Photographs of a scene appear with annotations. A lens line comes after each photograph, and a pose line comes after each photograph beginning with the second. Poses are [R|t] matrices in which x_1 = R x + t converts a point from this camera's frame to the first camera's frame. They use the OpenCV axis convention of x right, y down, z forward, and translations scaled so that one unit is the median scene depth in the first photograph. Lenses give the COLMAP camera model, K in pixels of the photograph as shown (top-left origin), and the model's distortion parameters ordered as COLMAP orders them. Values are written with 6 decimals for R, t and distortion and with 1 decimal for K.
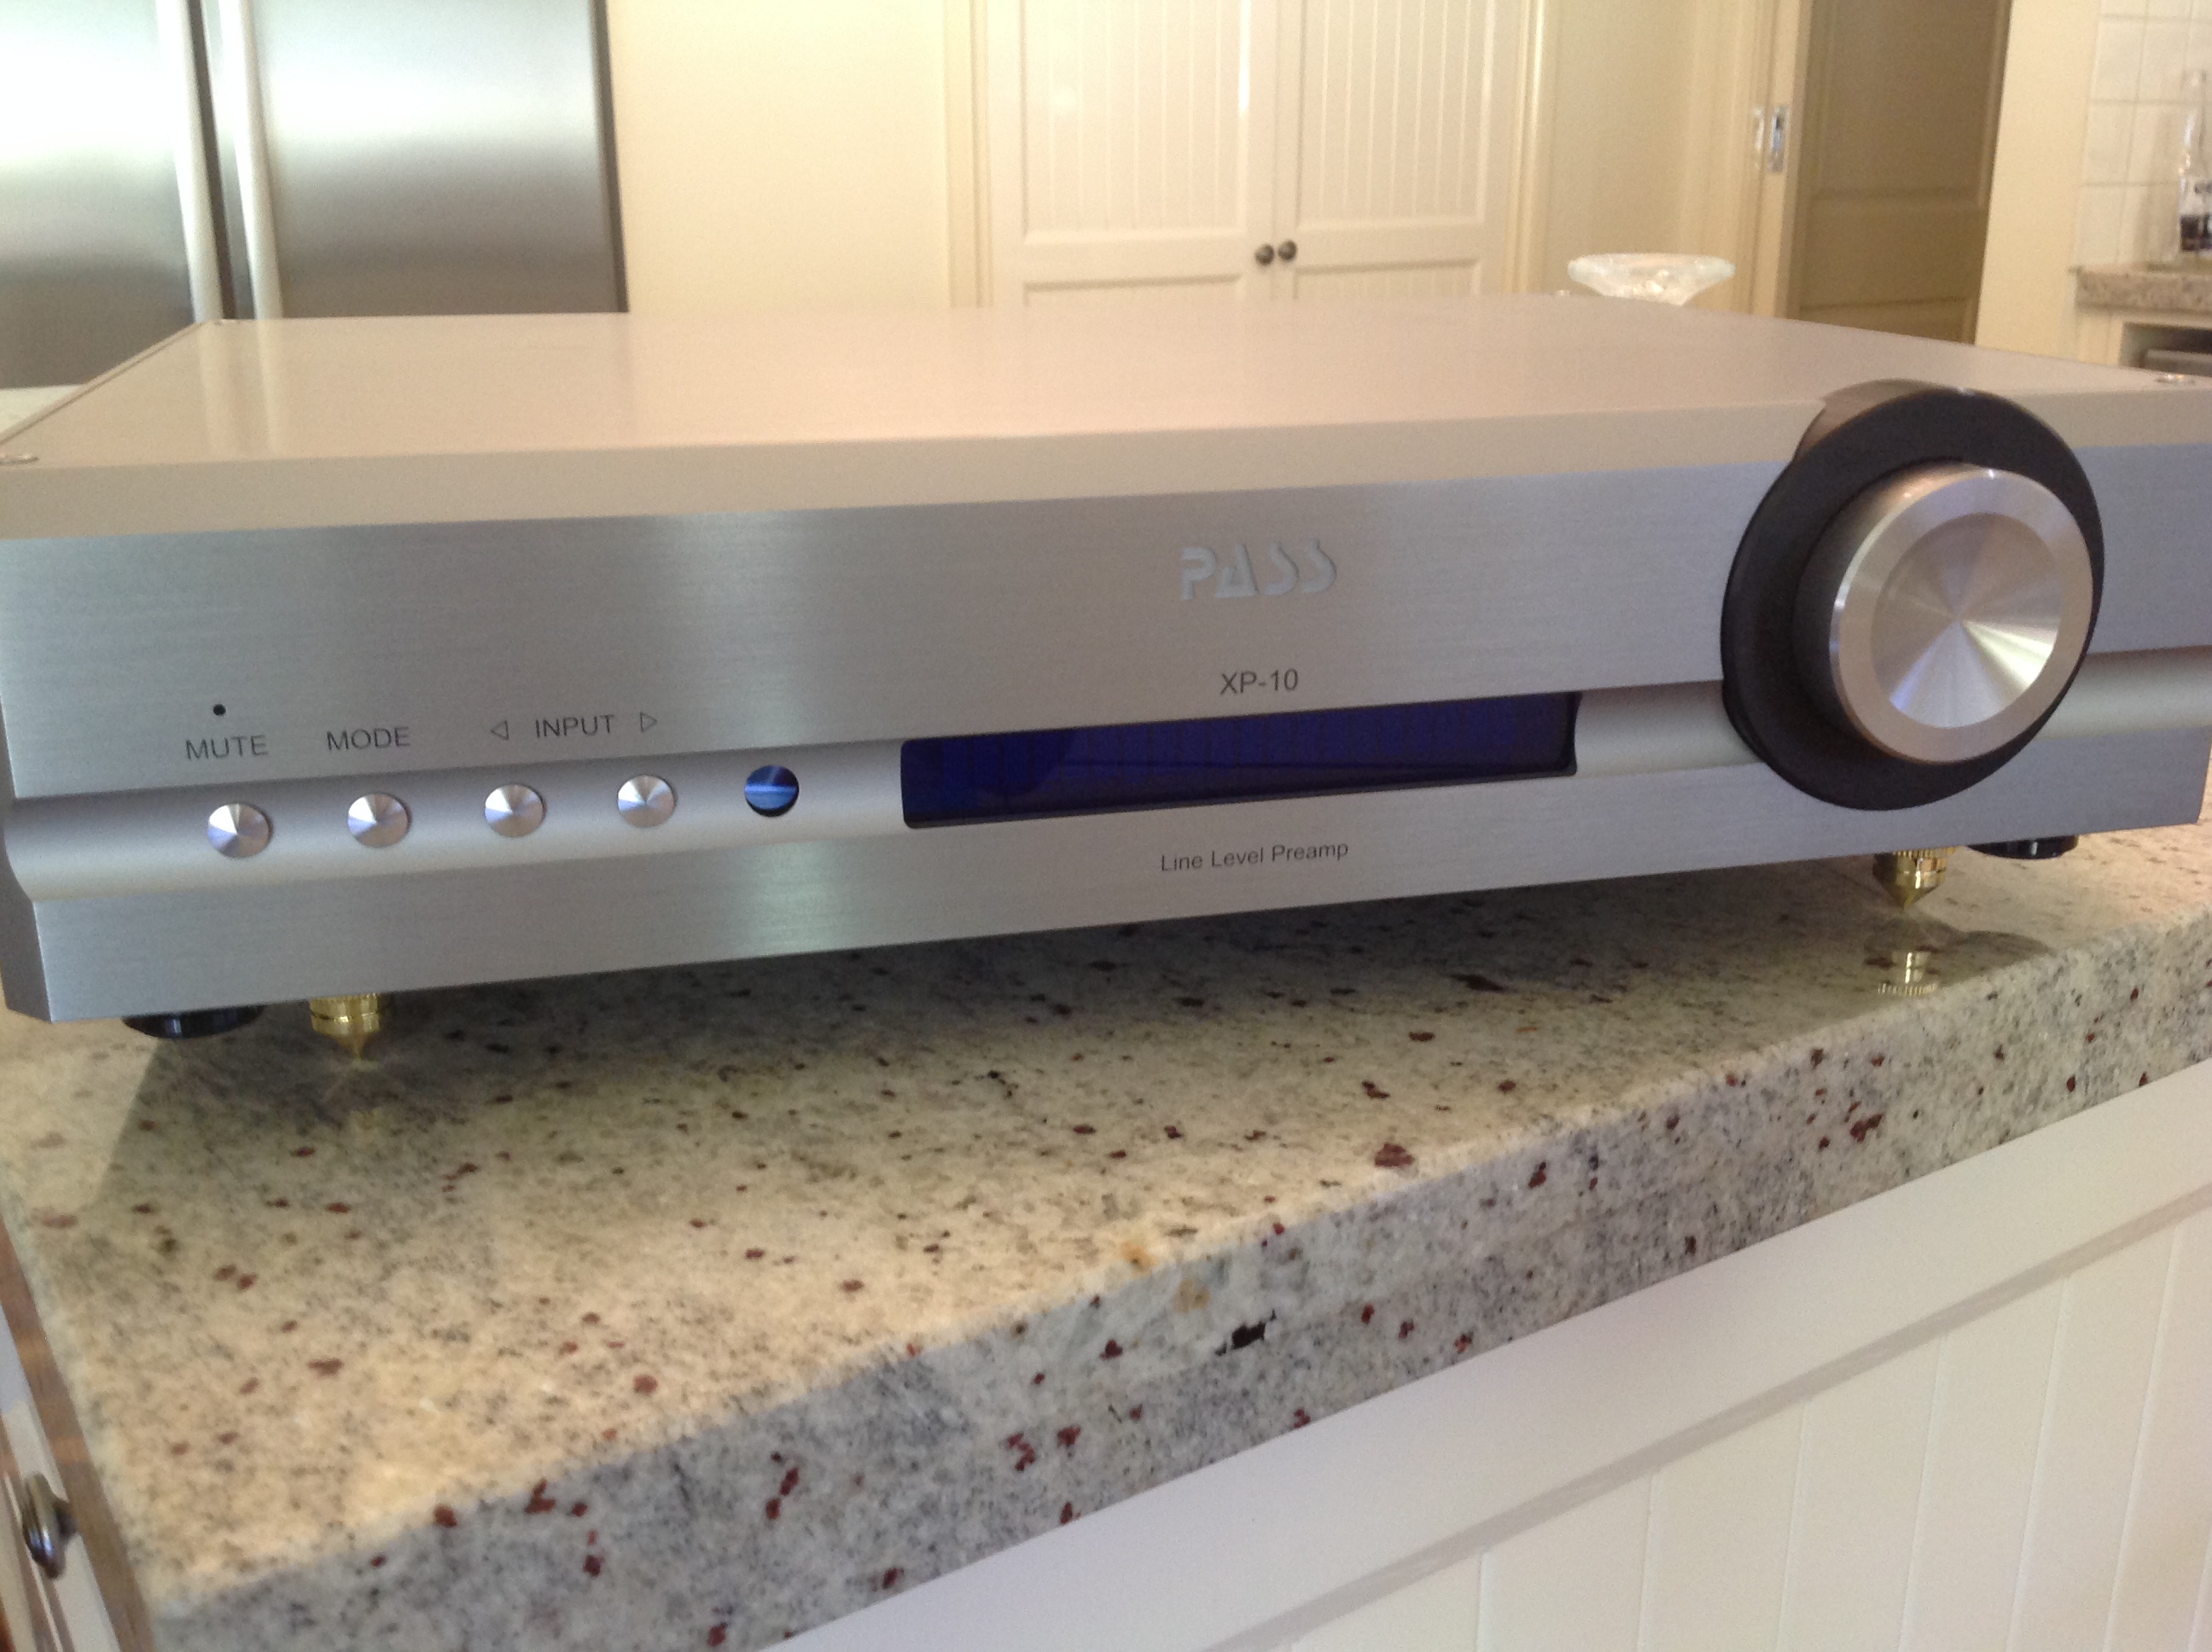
lens RADIAL K [[2140.7, 0, 1106.0], [0, 2140.7, 826.0], [0, 0, 1]] dist [0.135911, -0.466426]
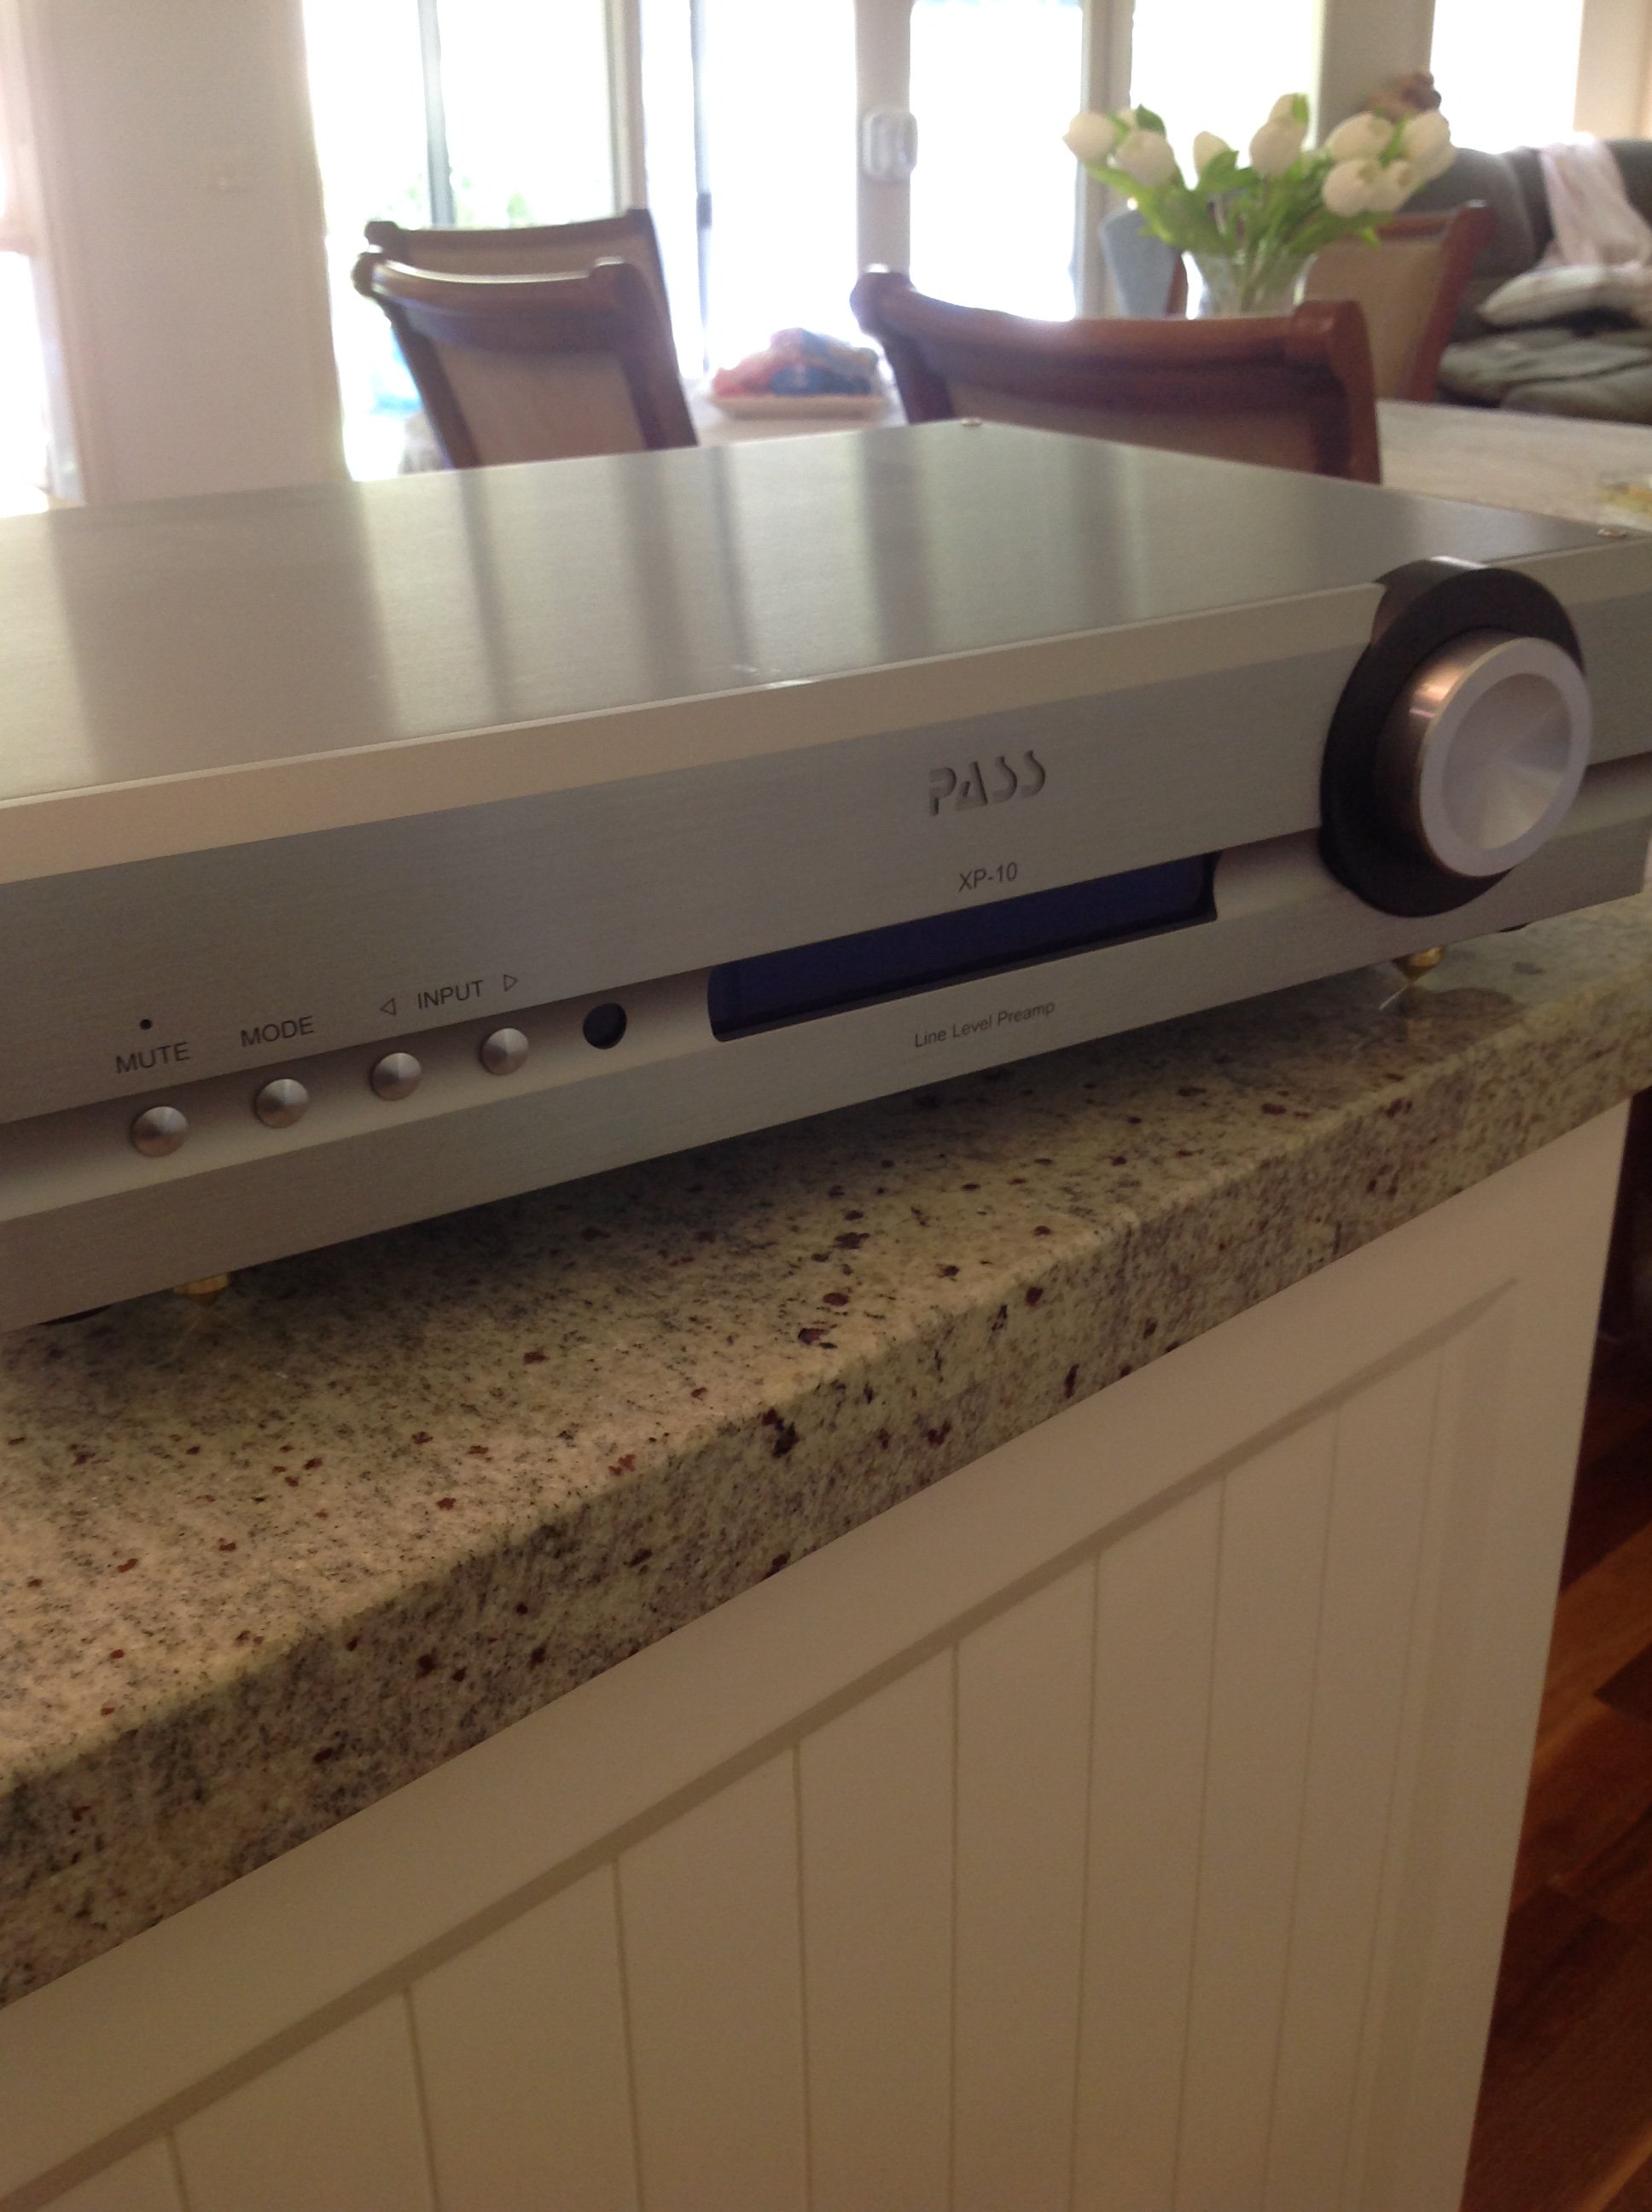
lens RADIAL K [[2148.3, 0, 826.0], [0, 2148.3, 1106.0], [0, 0, 1]] dist [0.133623, -0.452032]
pose [[0.953640, -0.164342, 0.252116, -0.345740], [0.166546, 0.985952, 0.012728, 0.030886], [-0.250666, 0.029851, 0.967613, -0.167721]]
